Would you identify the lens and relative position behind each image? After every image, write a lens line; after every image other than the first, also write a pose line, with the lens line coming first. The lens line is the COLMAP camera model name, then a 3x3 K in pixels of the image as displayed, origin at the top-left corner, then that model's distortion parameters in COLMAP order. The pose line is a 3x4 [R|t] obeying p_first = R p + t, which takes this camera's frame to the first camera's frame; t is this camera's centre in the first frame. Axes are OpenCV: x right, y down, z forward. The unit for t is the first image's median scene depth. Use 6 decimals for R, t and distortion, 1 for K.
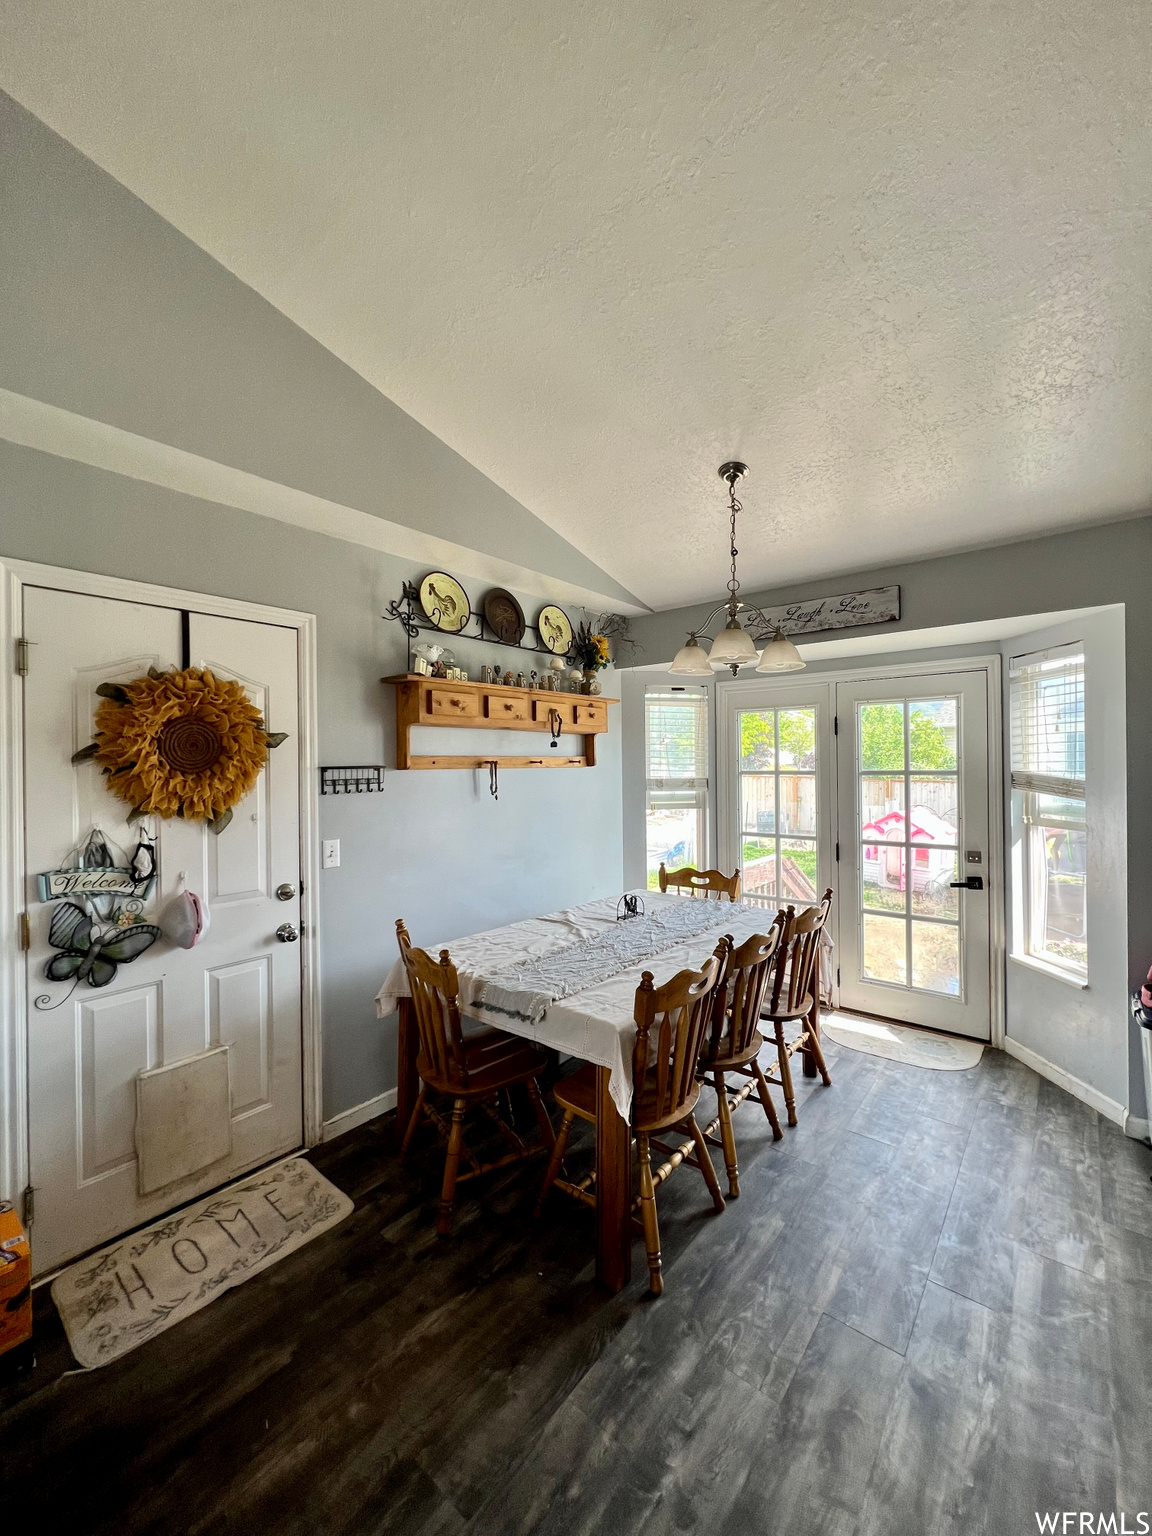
lens RADIAL K [[613.6, 0, 578.8], [0, 613.6, 762.4], [0, 0, 1]] dist [0.003585, 0.000046]
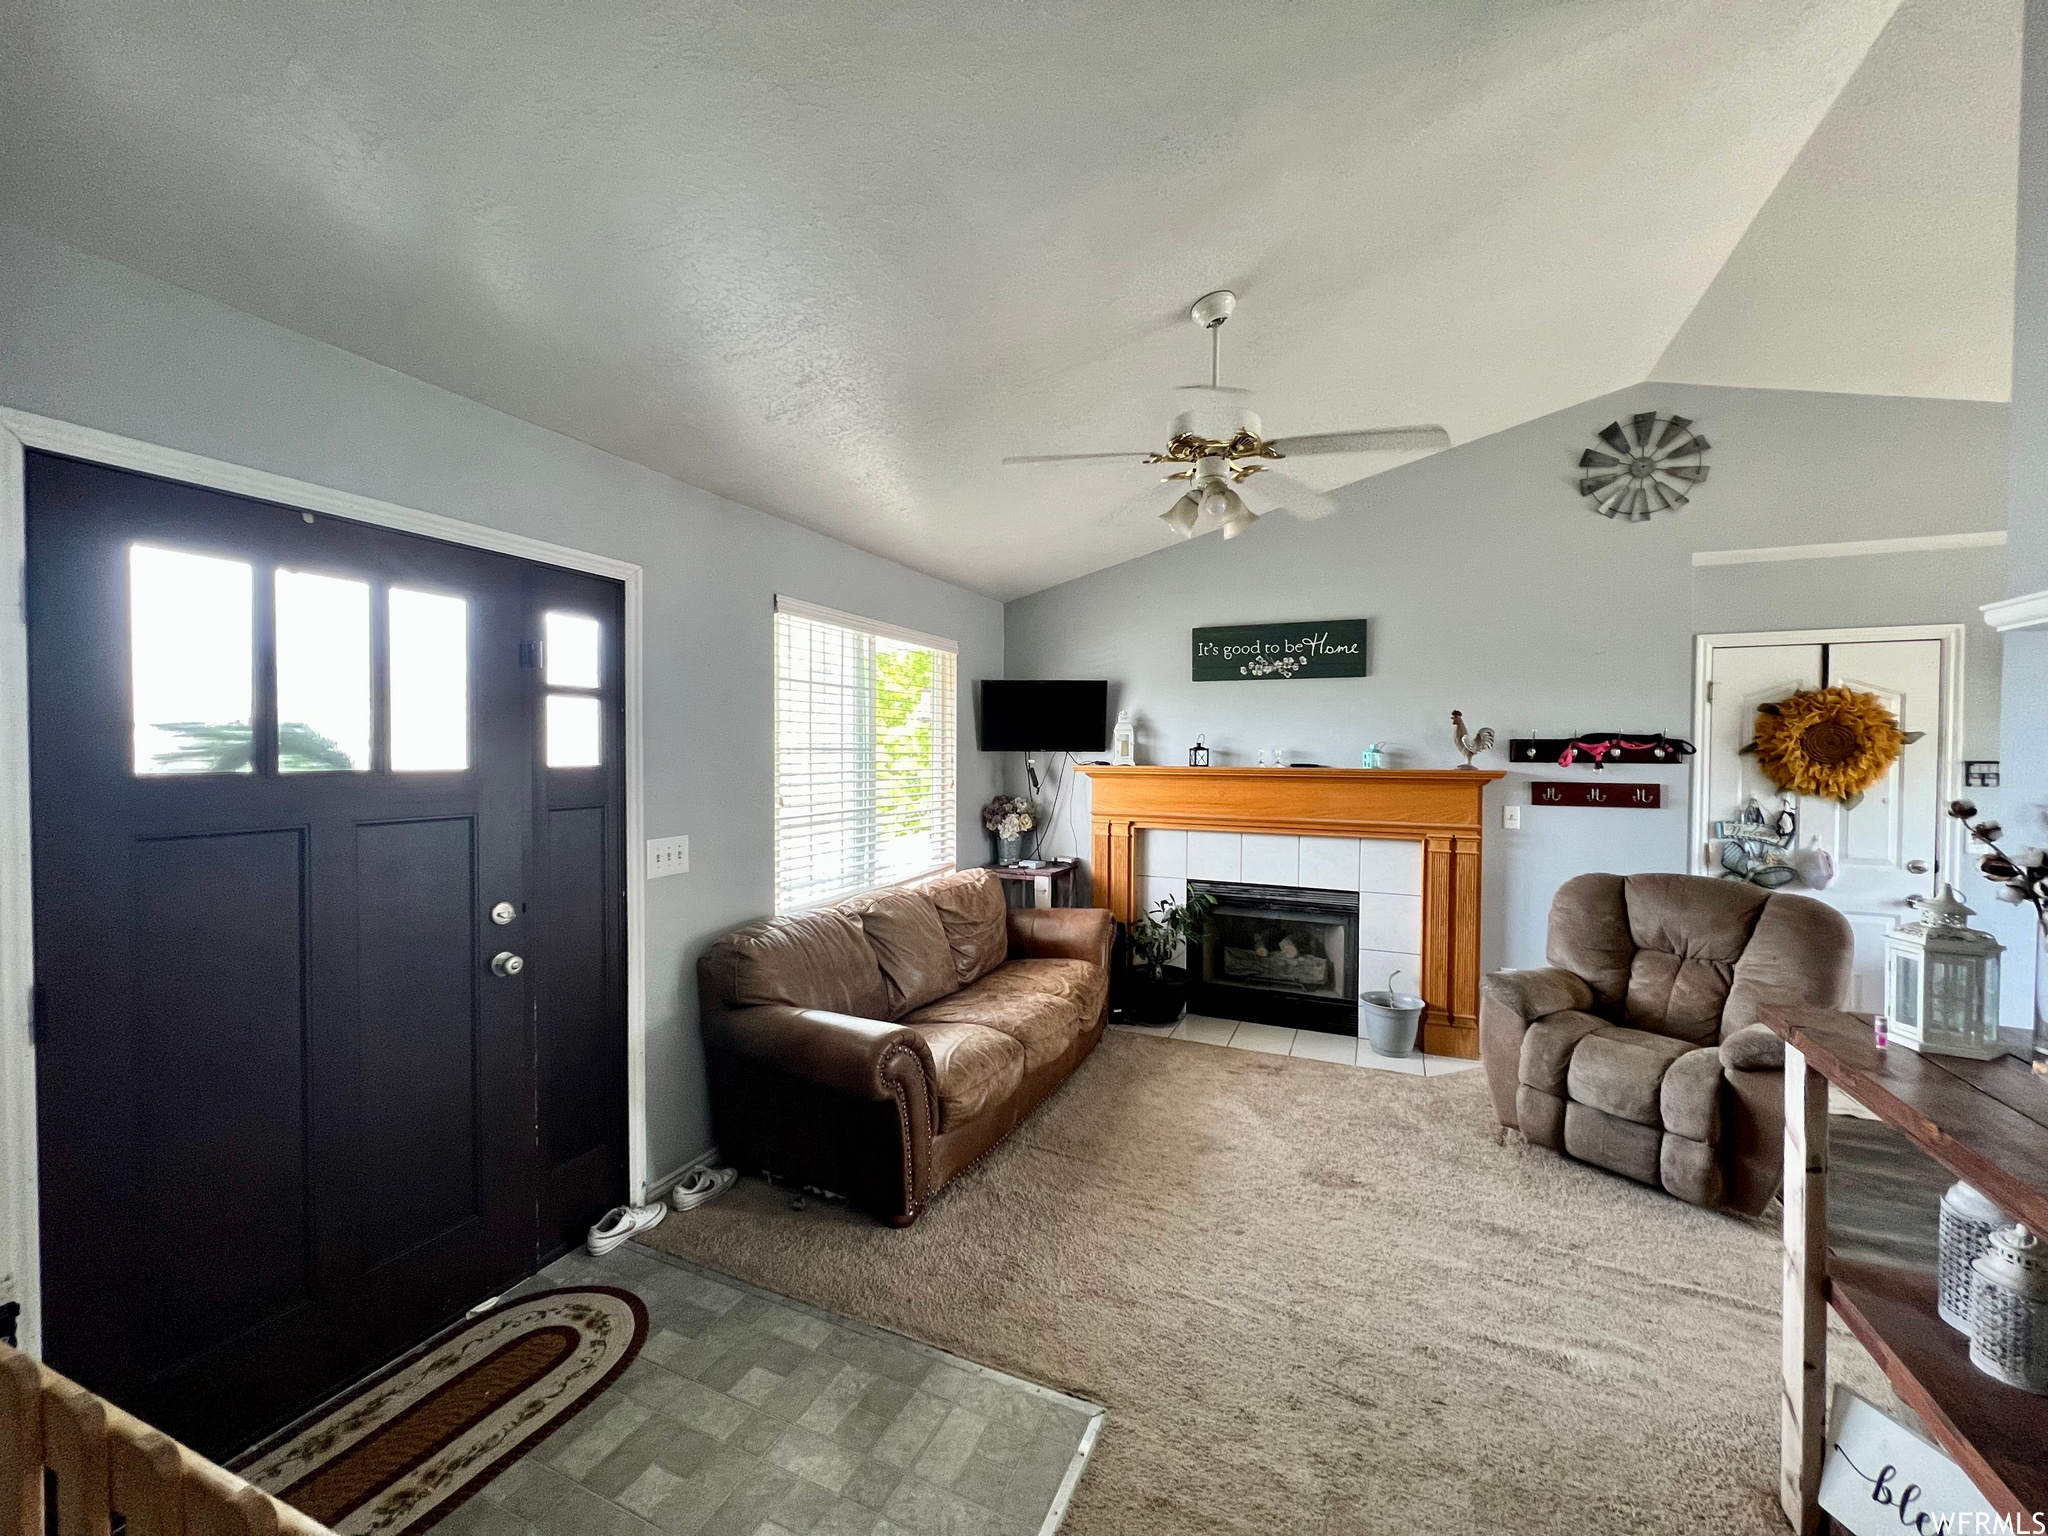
lens RADIAL K [[818.1, 0, 1016.0], [0, 818.1, 764.4], [0, 0, 1]] dist [0.003585, 0.000046]
pose [[0.262858, 0.026039, -0.964483, 0.686928], [-0.010055, 0.999655, 0.024248, -0.006851], [0.964782, 0.003324, 0.263030, -1.277381]]
